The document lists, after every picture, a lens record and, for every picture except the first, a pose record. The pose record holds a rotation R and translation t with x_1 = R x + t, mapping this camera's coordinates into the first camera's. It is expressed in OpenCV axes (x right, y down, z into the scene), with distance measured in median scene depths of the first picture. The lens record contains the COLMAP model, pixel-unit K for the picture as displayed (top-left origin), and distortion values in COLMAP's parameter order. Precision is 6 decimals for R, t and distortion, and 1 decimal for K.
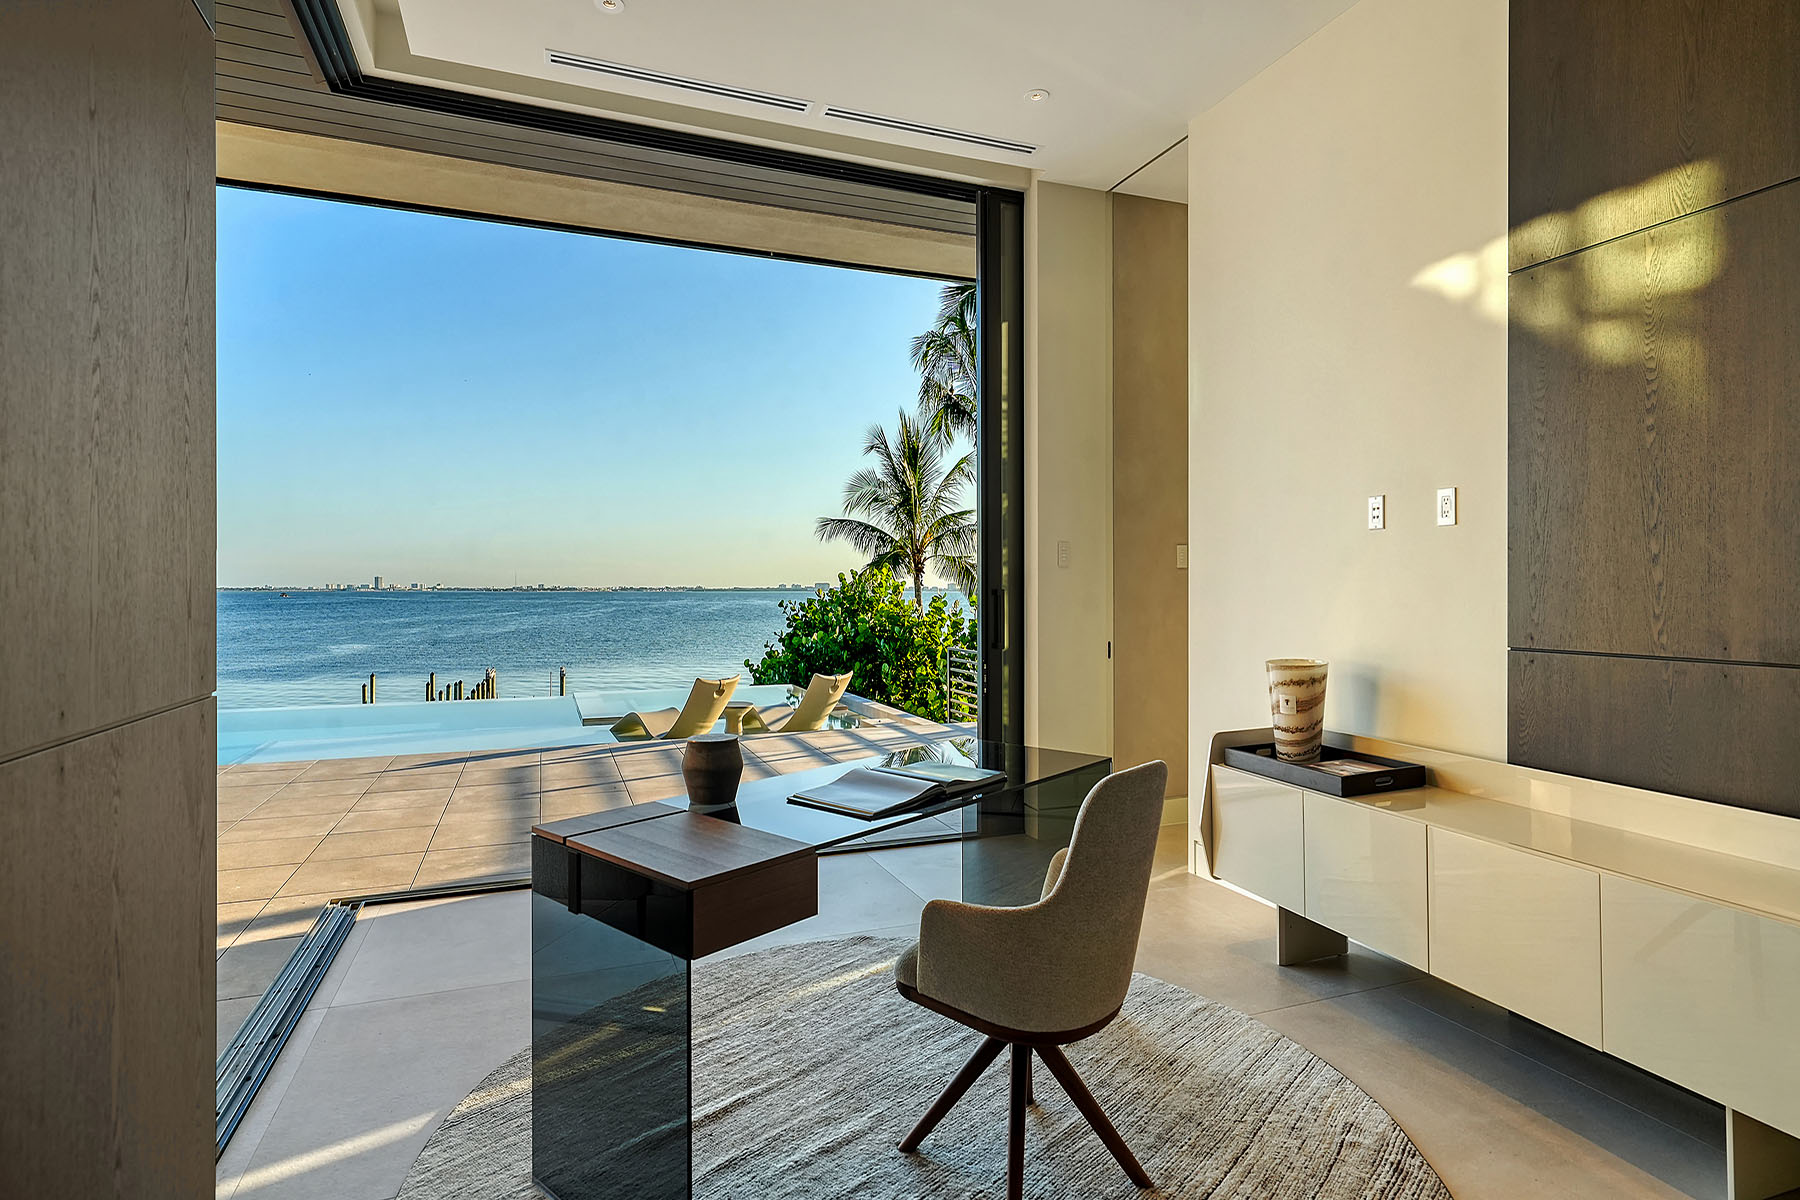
lens RADIAL K [[924.1, 0, 900.0], [0, 924.1, 600.0], [0, 0, 1]] dist [0.000518, -0.000028]
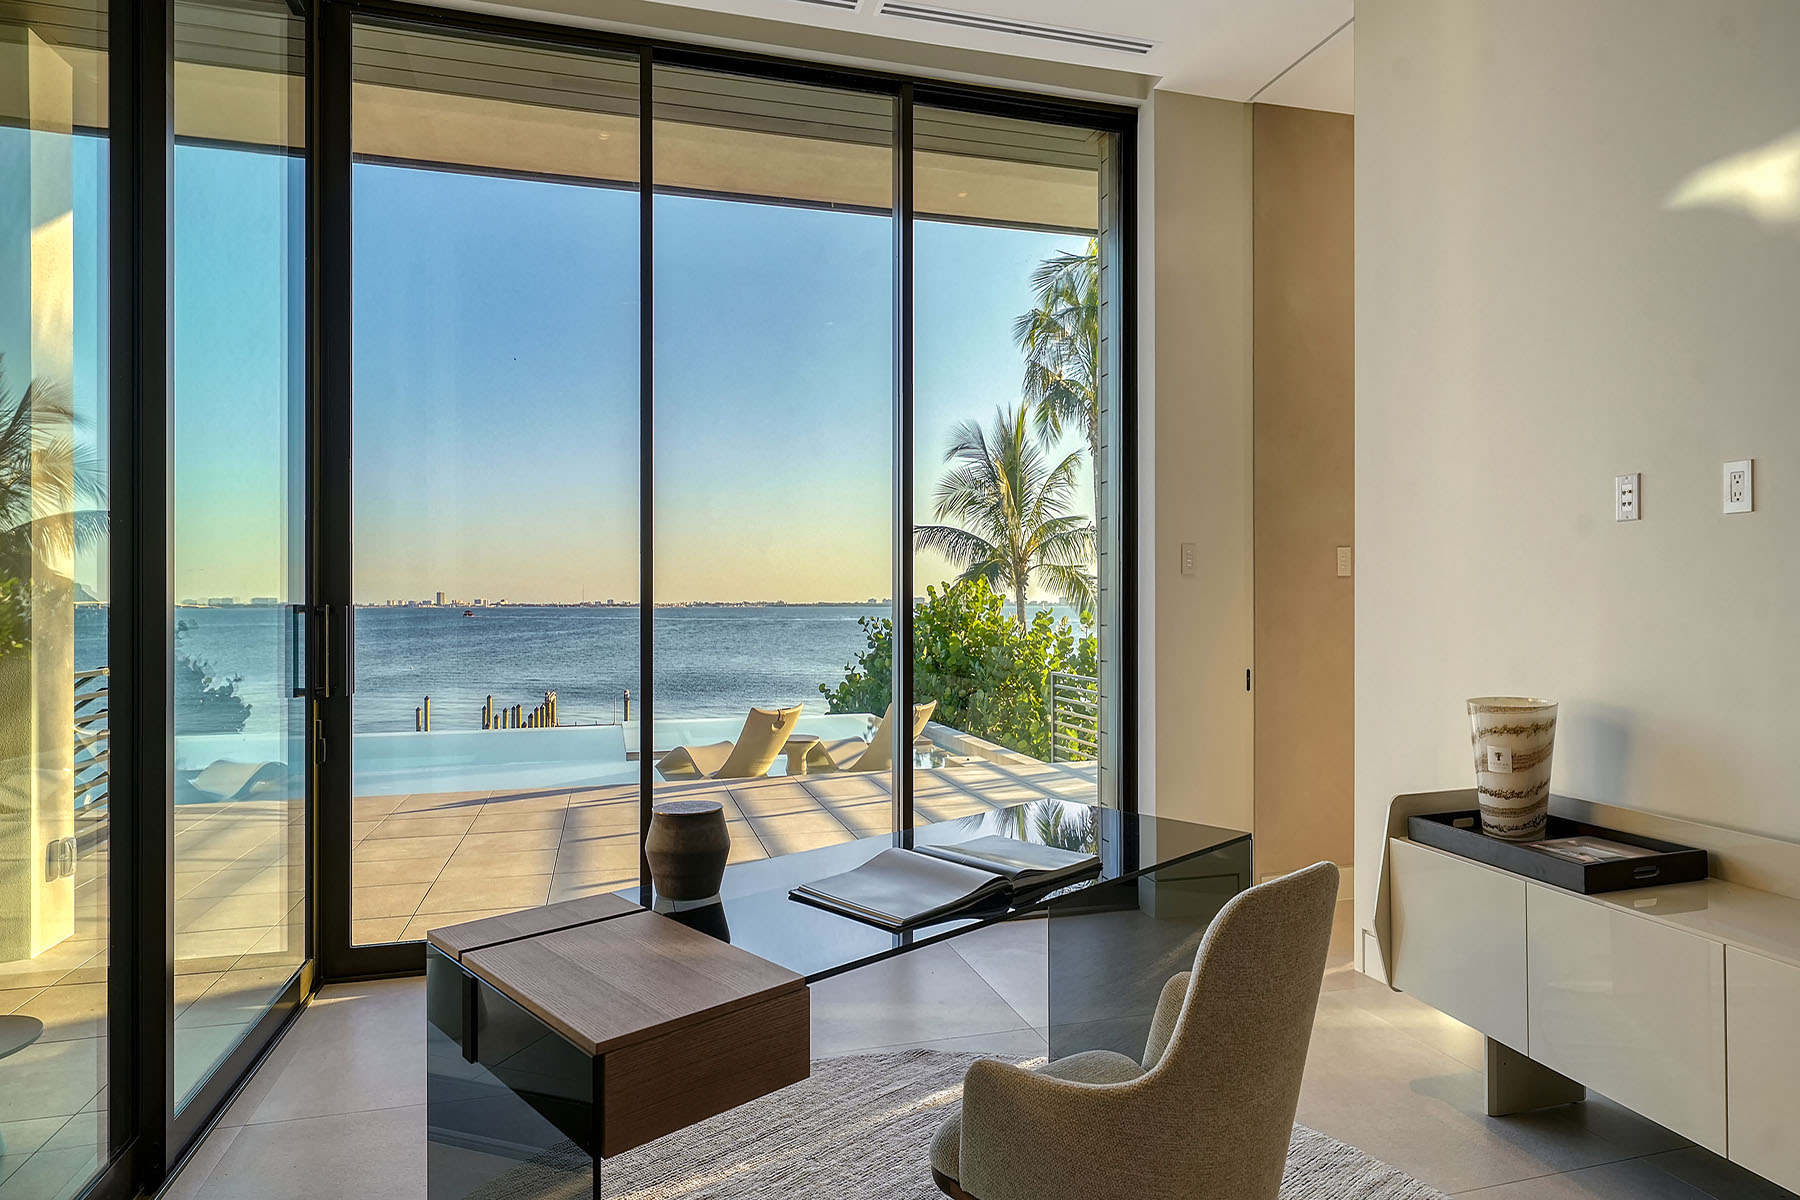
lens RADIAL K [[1026.4, 0, 882.5], [0, 1026.4, 618.9], [0, 0, 1]] dist [0.000337, 0.000074]
pose [[0.992895, -0.000751, -0.118989, 0.020237], [0.001066, 0.999996, 0.002586, -0.001103], [0.118986, -0.002695, 0.992892, 0.089578]]
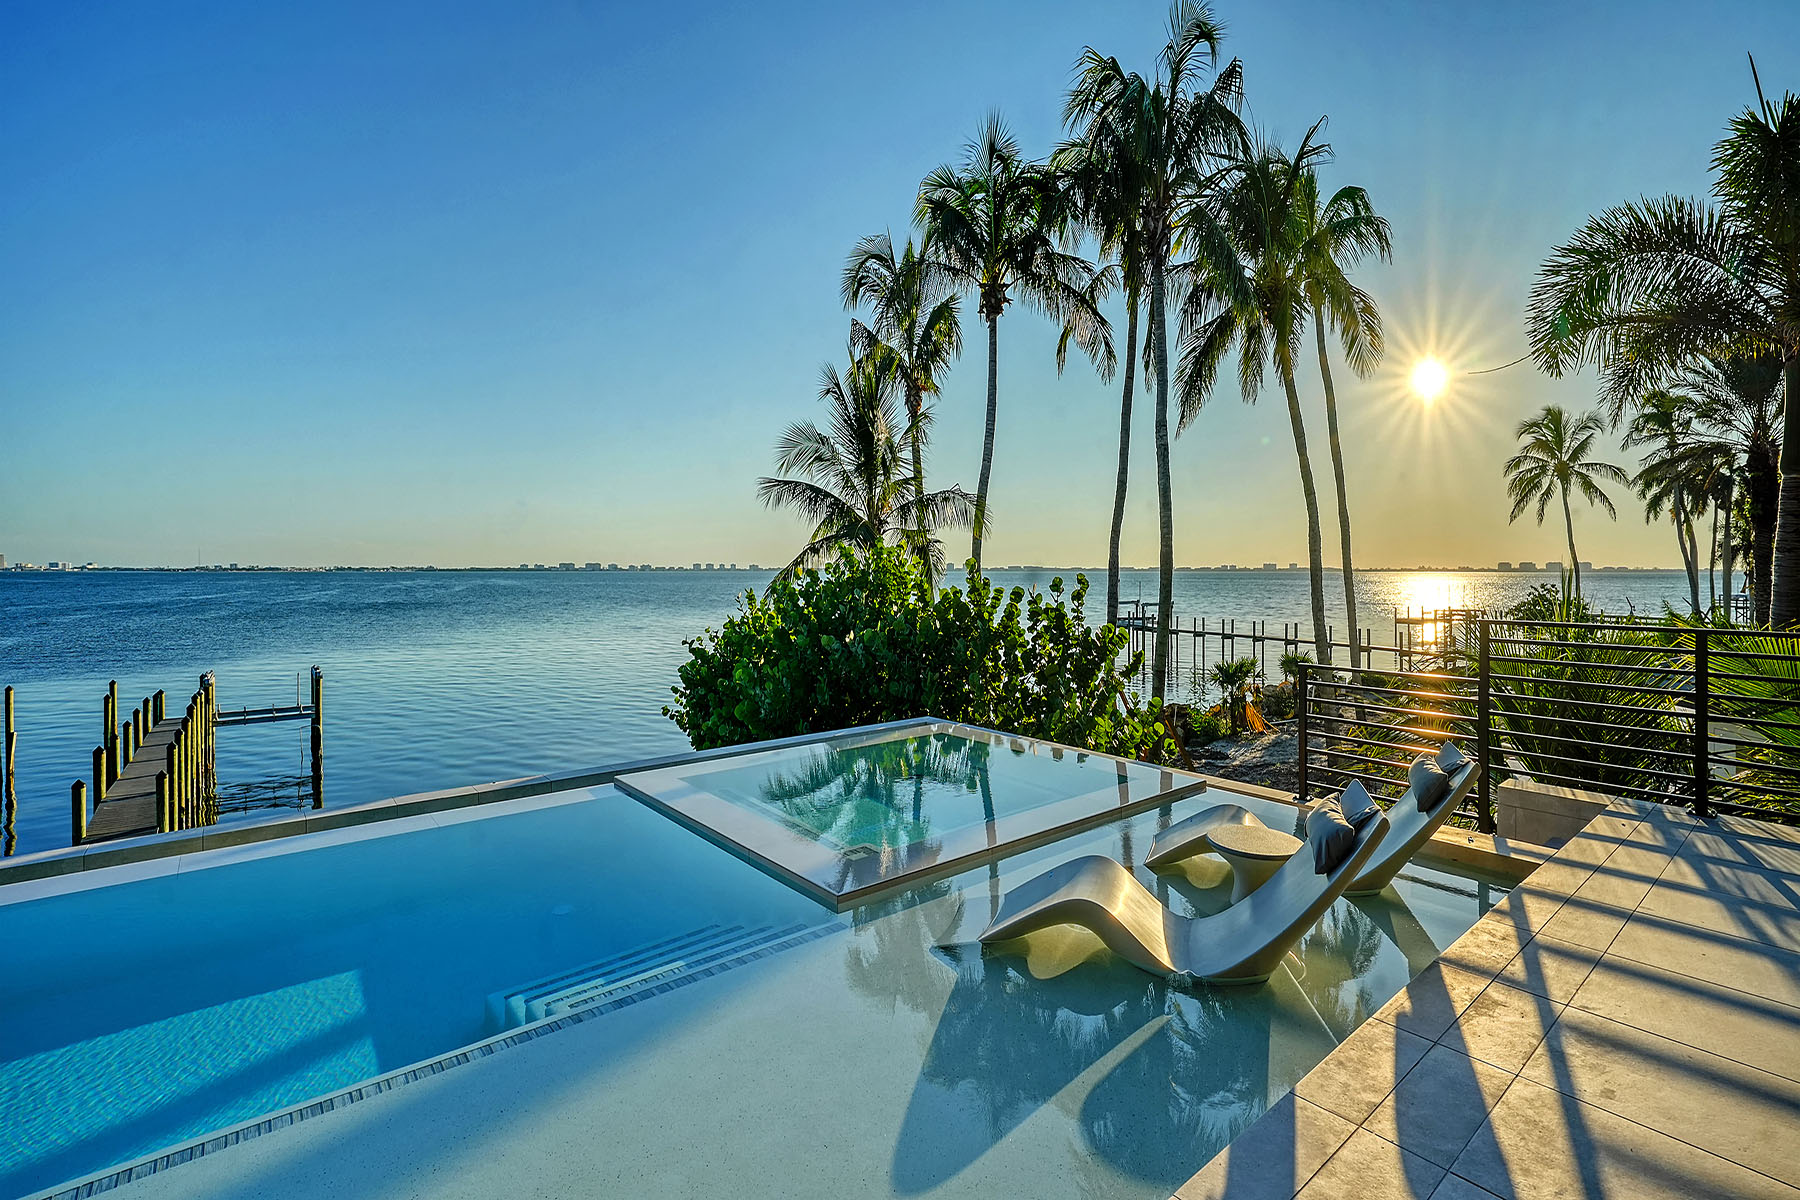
lens RADIAL K [[815.6, 0, 900.0], [0, 815.6, 600.0], [0, 0, 1]] dist [-0.001834, -0.000210]
pose [[0.952393, -0.009464, 0.304725, -0.640052], [0.001846, 0.999679, 0.025275, -0.008597], [-0.304866, -0.023509, 0.952105, 1.056454]]
